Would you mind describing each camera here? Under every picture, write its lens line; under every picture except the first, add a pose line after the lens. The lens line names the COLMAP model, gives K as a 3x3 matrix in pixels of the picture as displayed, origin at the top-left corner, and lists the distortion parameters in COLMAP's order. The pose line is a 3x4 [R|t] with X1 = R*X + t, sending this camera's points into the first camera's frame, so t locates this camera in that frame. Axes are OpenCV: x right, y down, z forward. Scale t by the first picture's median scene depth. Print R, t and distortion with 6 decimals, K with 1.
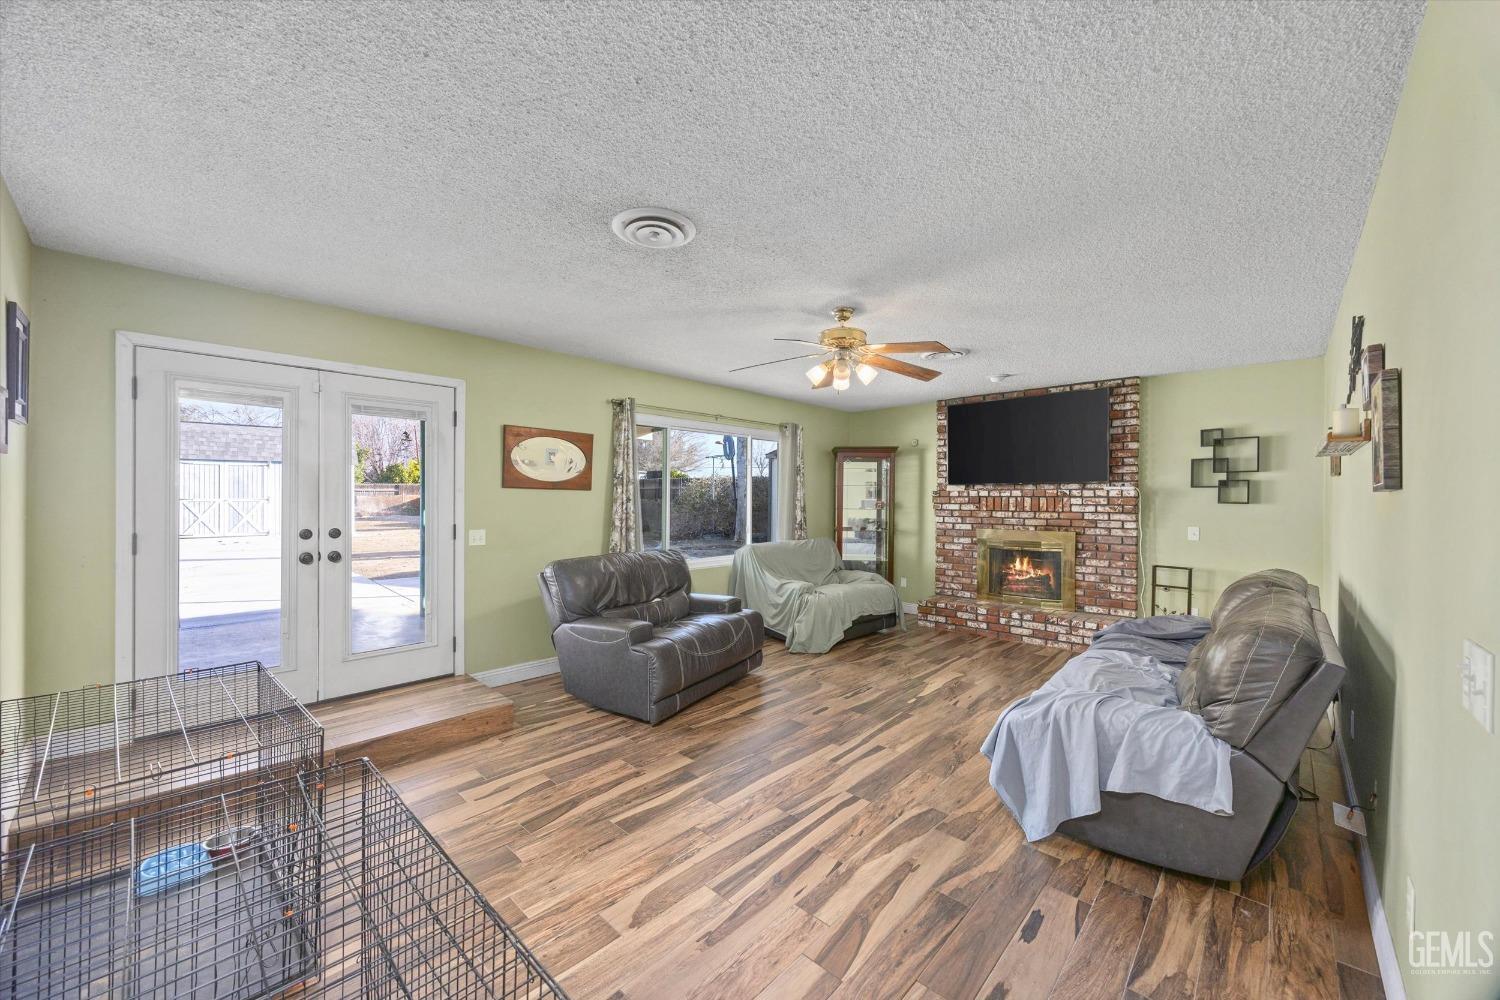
lens RADIAL K [[573.9, 0, 741.4], [0, 573.9, 499.6], [0, 0, 1]] dist [-0.001059, -0.000020]
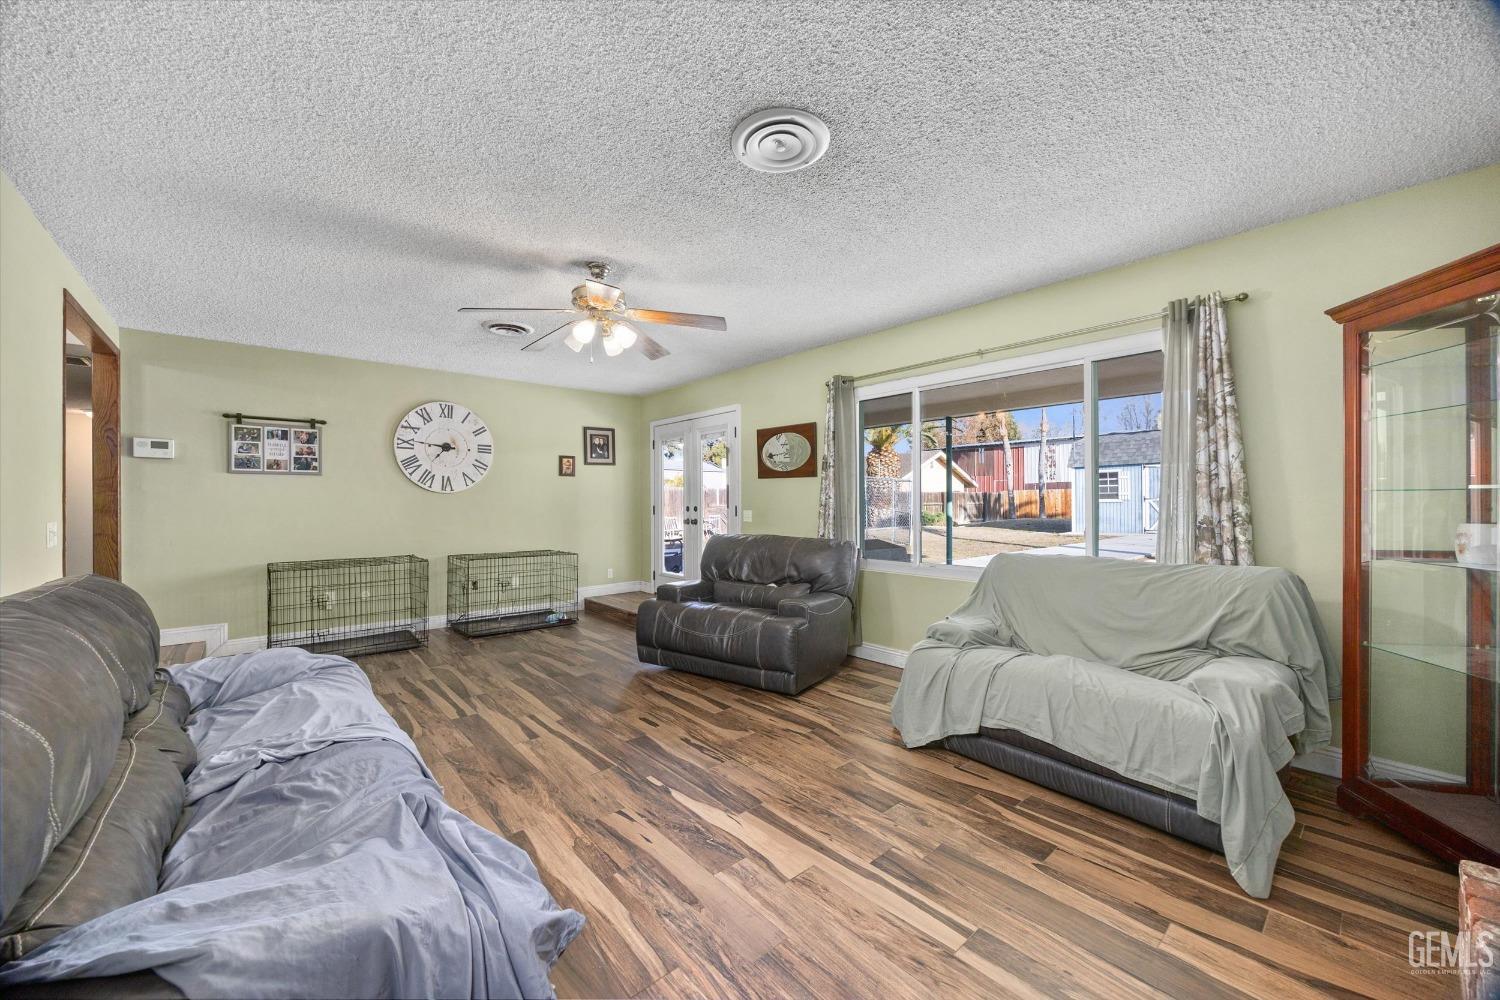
lens RADIAL K [[573.9, 0, 741.4], [0, 573.9, 499.6], [0, 0, 1]] dist [-0.001059, -0.000020]
pose [[-0.102472, -0.010687, -0.994679, 0.697045], [-0.001953, 0.999943, -0.010542, 0.032211], [0.994734, 0.000862, -0.102487, 0.872402]]
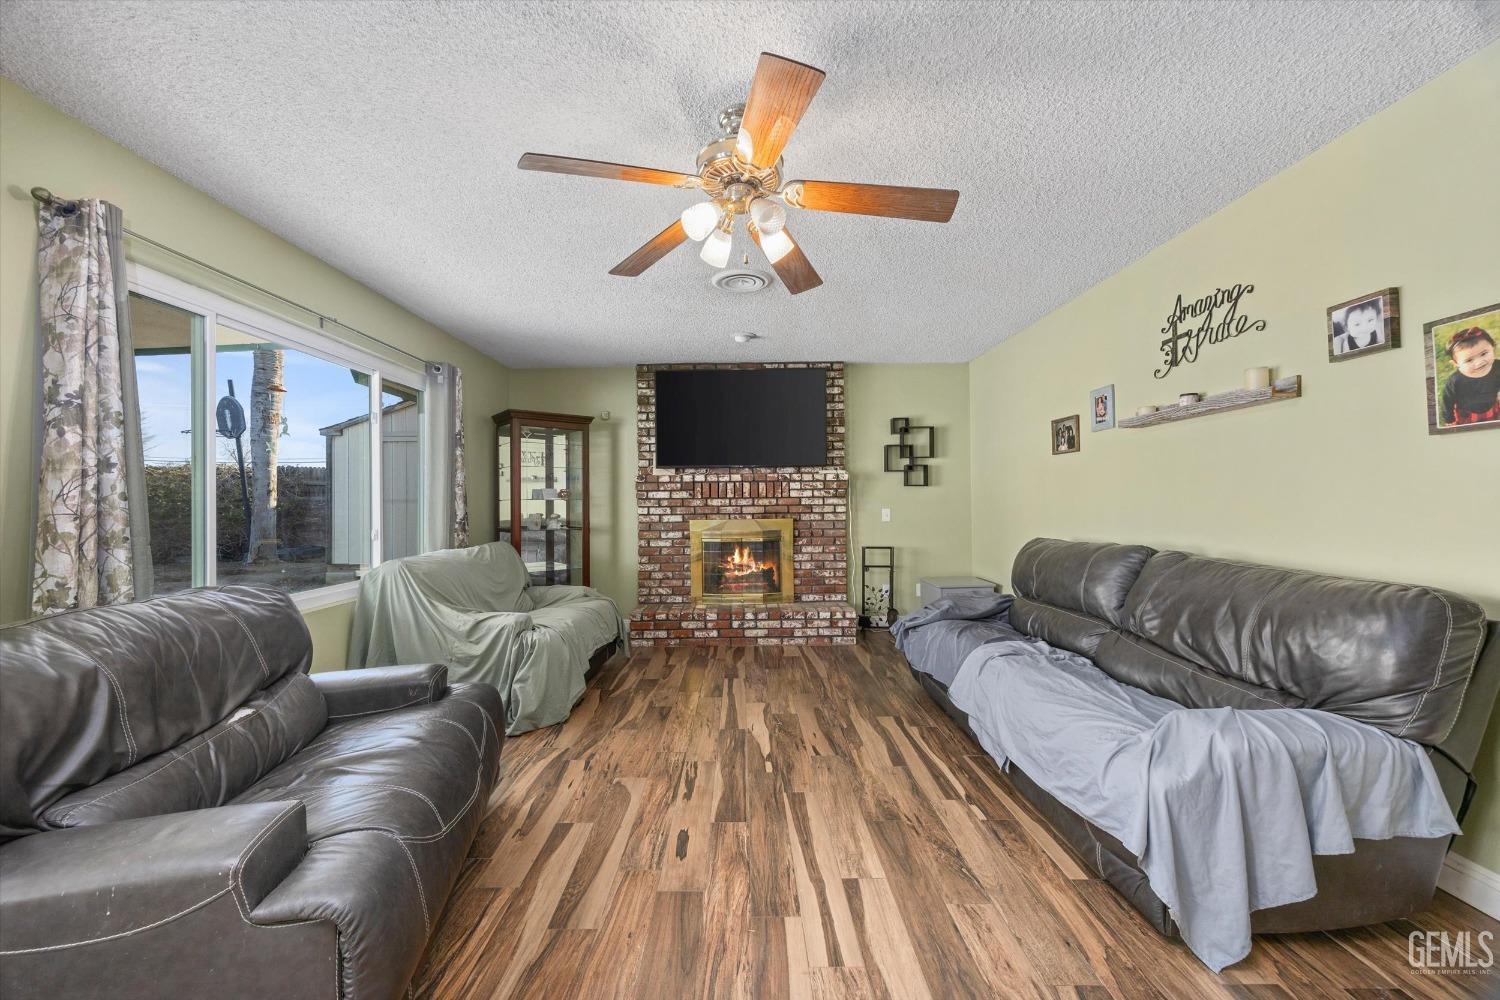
lens RADIAL K [[573.9, 0, 741.4], [0, 573.9, 499.6], [0, 0, 1]] dist [-0.001059, -0.000020]
pose [[0.726520, -0.009341, 0.687082, -0.139774], [0.014901, 0.999887, -0.002163, 0.028227], [-0.686984, 0.011810, 0.726577, 0.397013]]
